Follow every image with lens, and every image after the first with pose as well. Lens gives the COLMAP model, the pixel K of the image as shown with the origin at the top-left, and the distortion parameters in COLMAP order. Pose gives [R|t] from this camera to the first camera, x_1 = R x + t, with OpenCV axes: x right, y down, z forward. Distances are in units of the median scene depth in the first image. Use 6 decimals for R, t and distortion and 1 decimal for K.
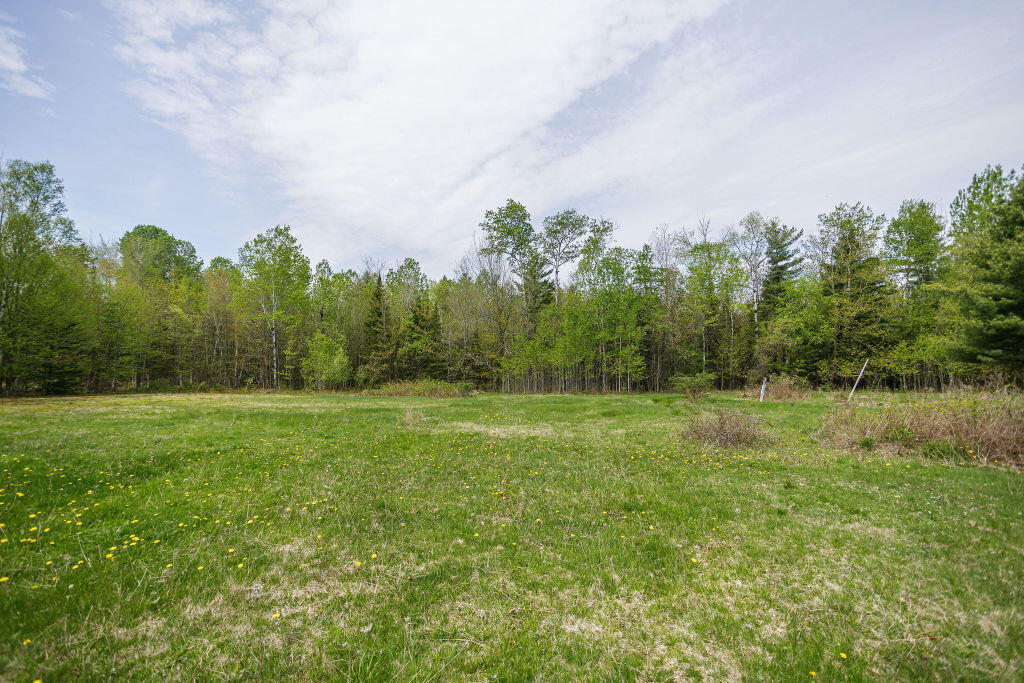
lens RADIAL K [[506.3, 0, 512.0], [0, 506.3, 341.5], [0, 0, 1]] dist [0.000732, 0.000158]
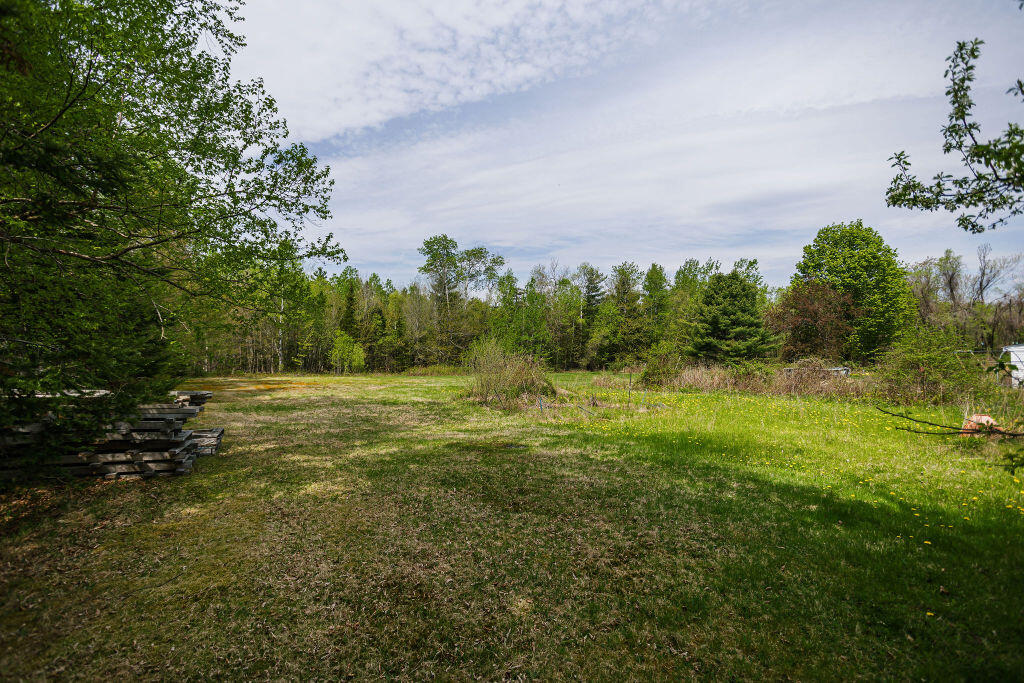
lens RADIAL K [[506.3, 0, 512.0], [0, 506.3, 341.5], [0, 0, 1]] dist [0.000732, 0.000158]
pose [[0.867192, 0.020920, 0.497534, -0.515692], [-0.039441, 0.998864, 0.026745, -0.032644], [-0.496409, -0.042816, 0.867032, -0.300318]]
